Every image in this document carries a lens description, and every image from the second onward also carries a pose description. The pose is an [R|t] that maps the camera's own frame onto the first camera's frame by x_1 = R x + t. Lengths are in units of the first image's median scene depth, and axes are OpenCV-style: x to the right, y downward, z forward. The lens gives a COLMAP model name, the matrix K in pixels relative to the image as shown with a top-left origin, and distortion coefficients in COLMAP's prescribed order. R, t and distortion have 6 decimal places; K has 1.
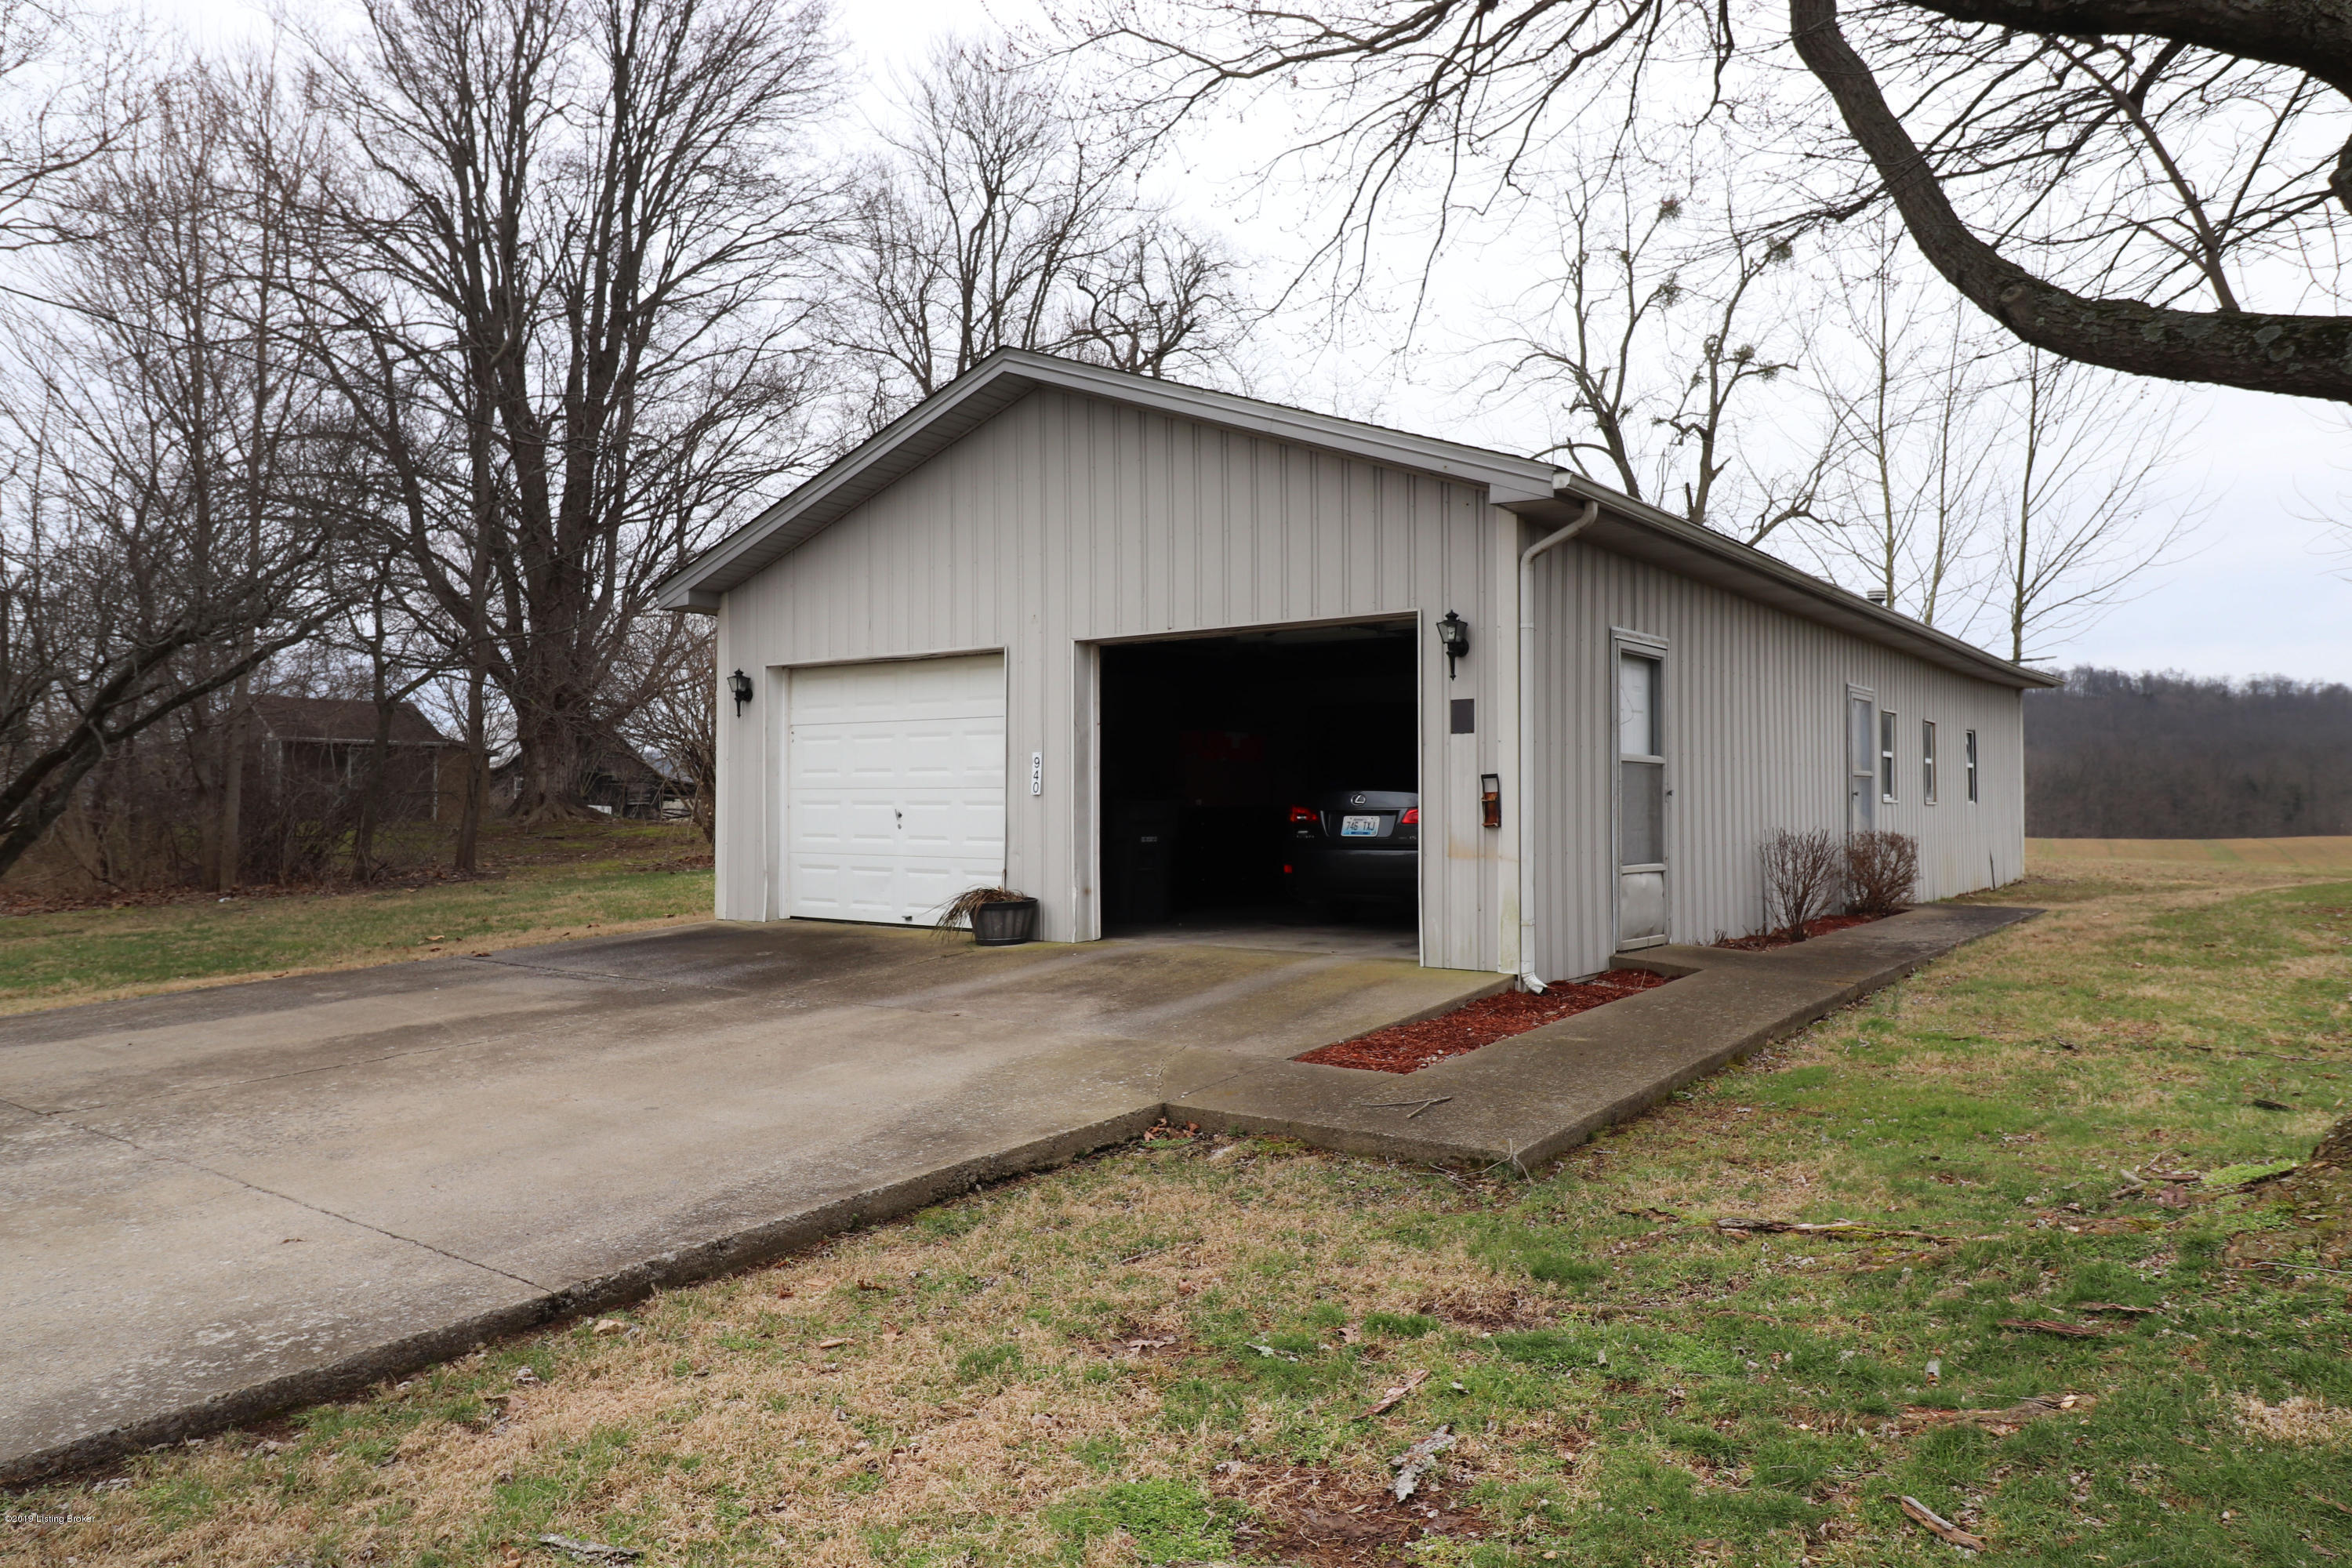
lens RADIAL K [[1649.5, 0, 1177.1], [0, 1649.5, 779.4], [0, 0, 1]] dist [-0.034000, -0.000840]
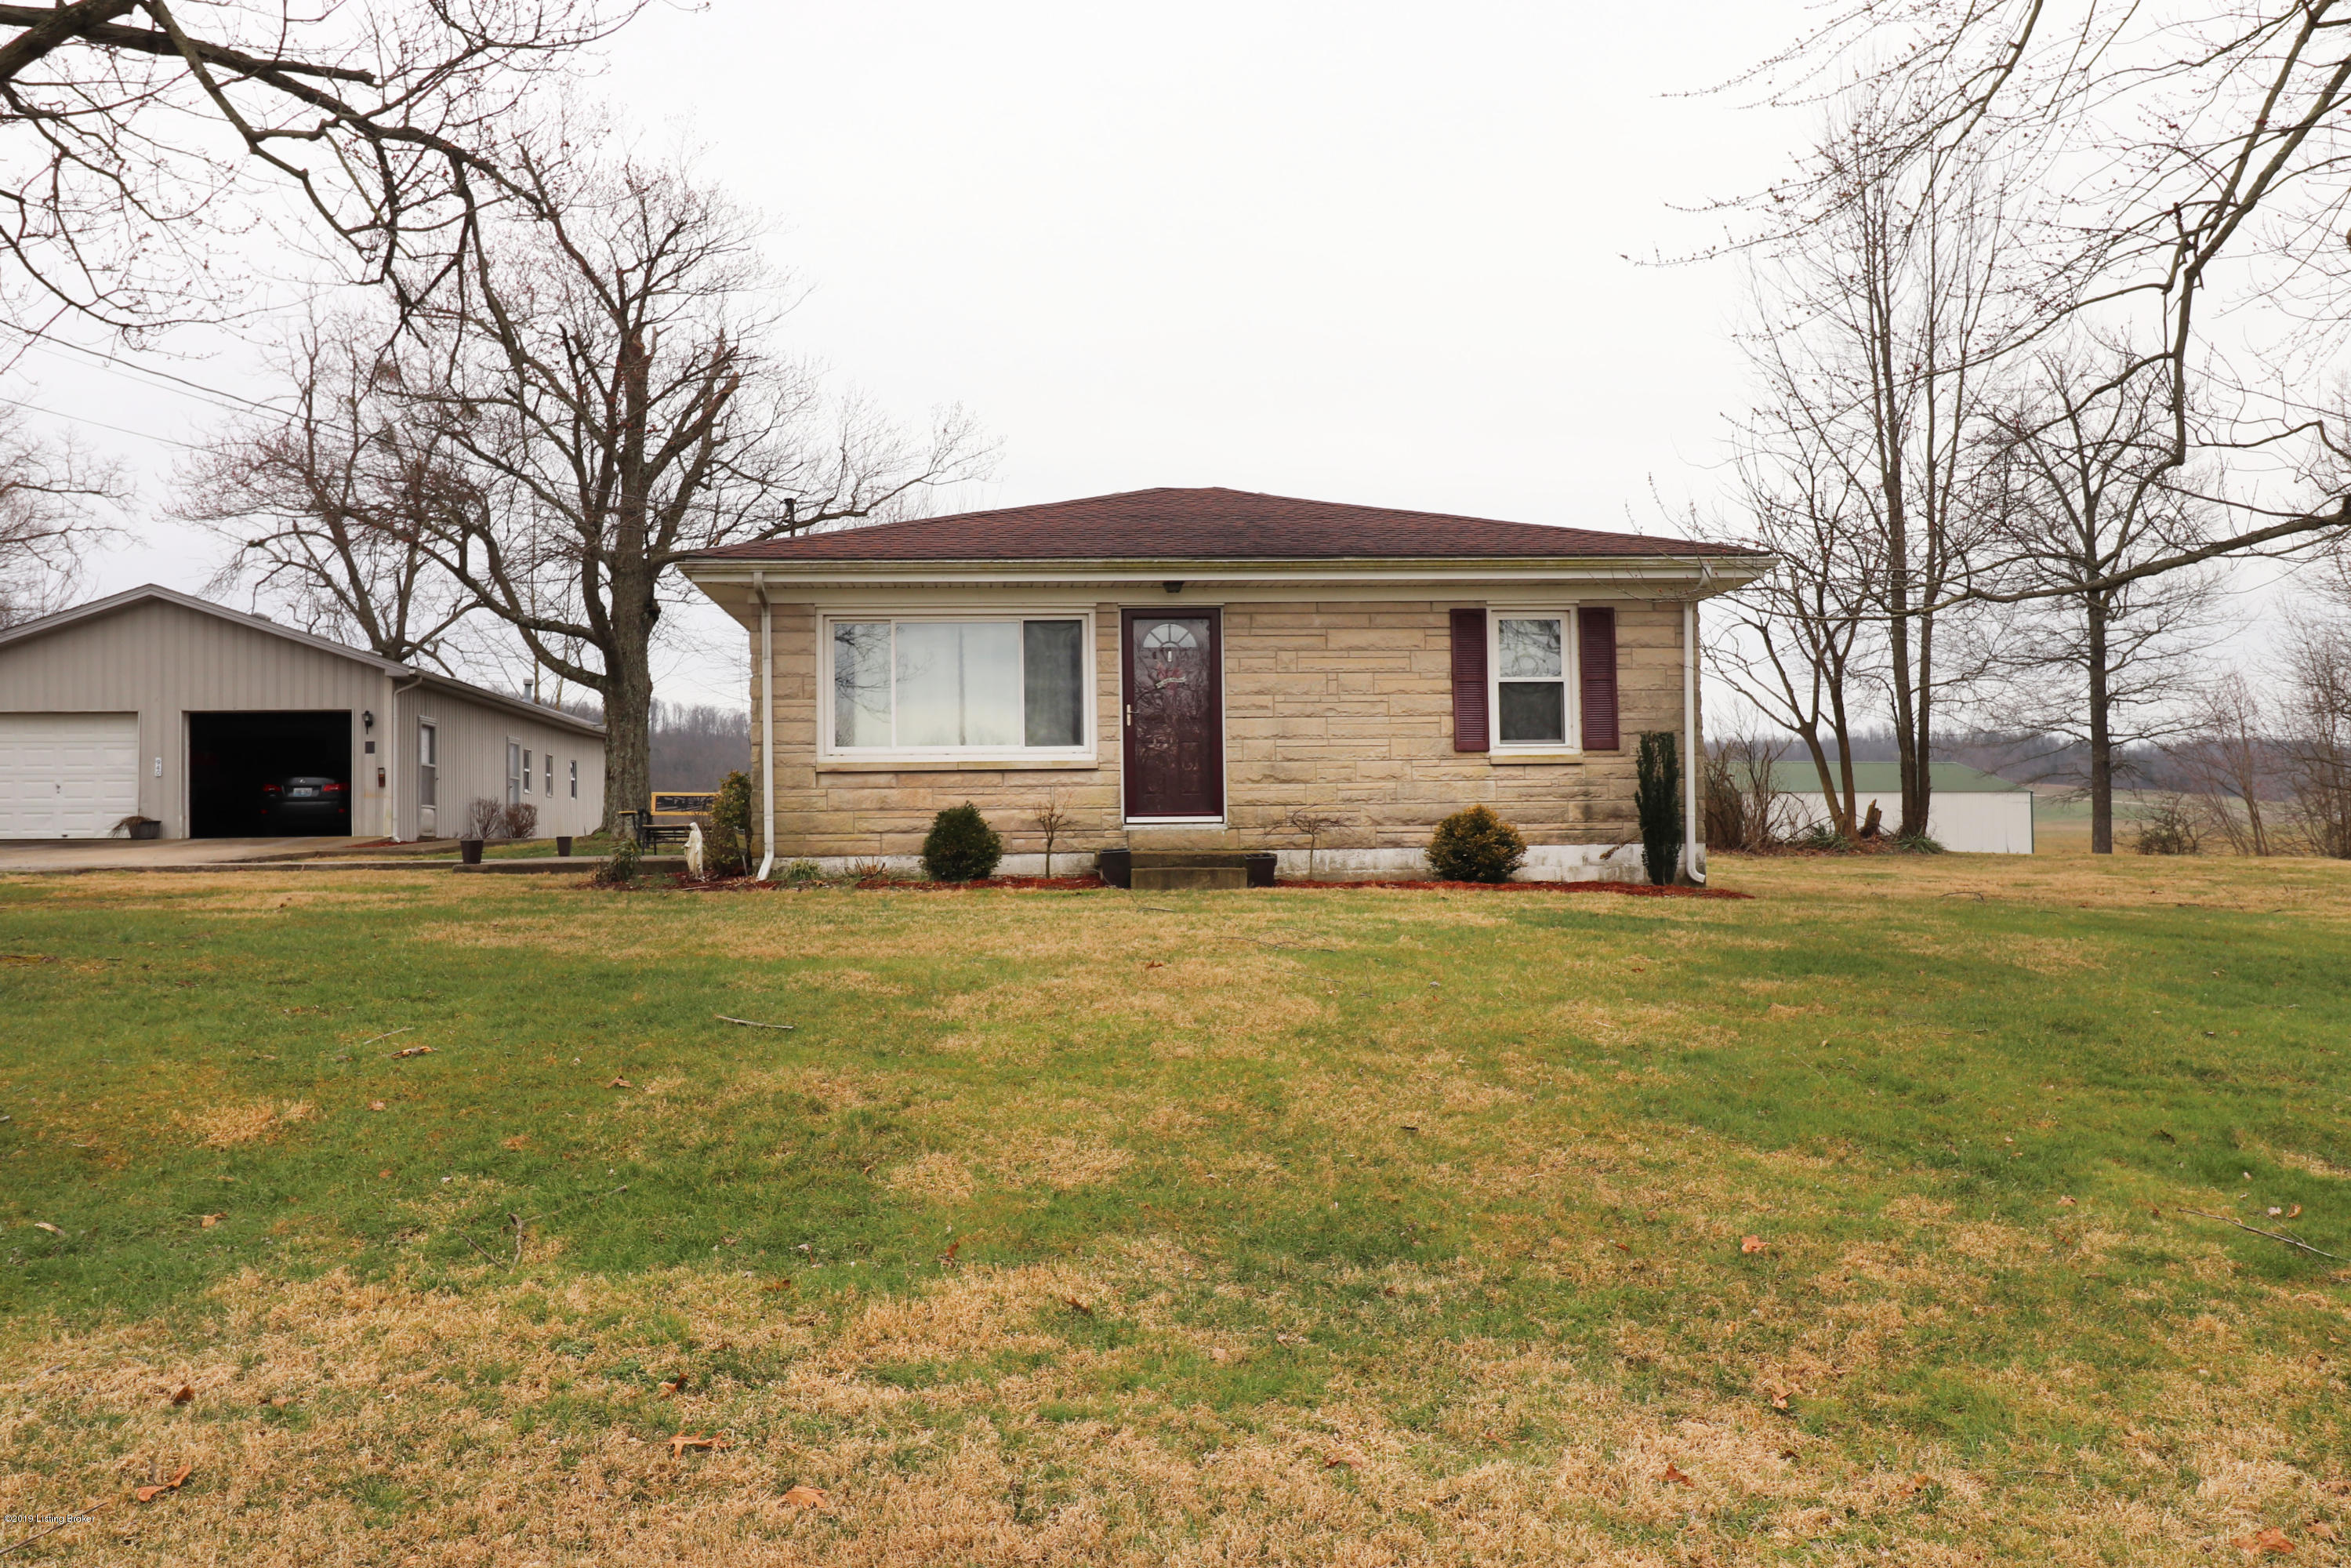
lens RADIAL K [[1988.3, 0, 1175.5], [0, 1988.3, 786.9], [0, 0, 1]] dist [-0.002030, -0.002599]
pose [[0.762924, 0.013224, 0.646353, -0.786760], [0.001360, 0.999756, -0.022060, 0.086138], [-0.646487, 0.017709, 0.762720, -2.012363]]
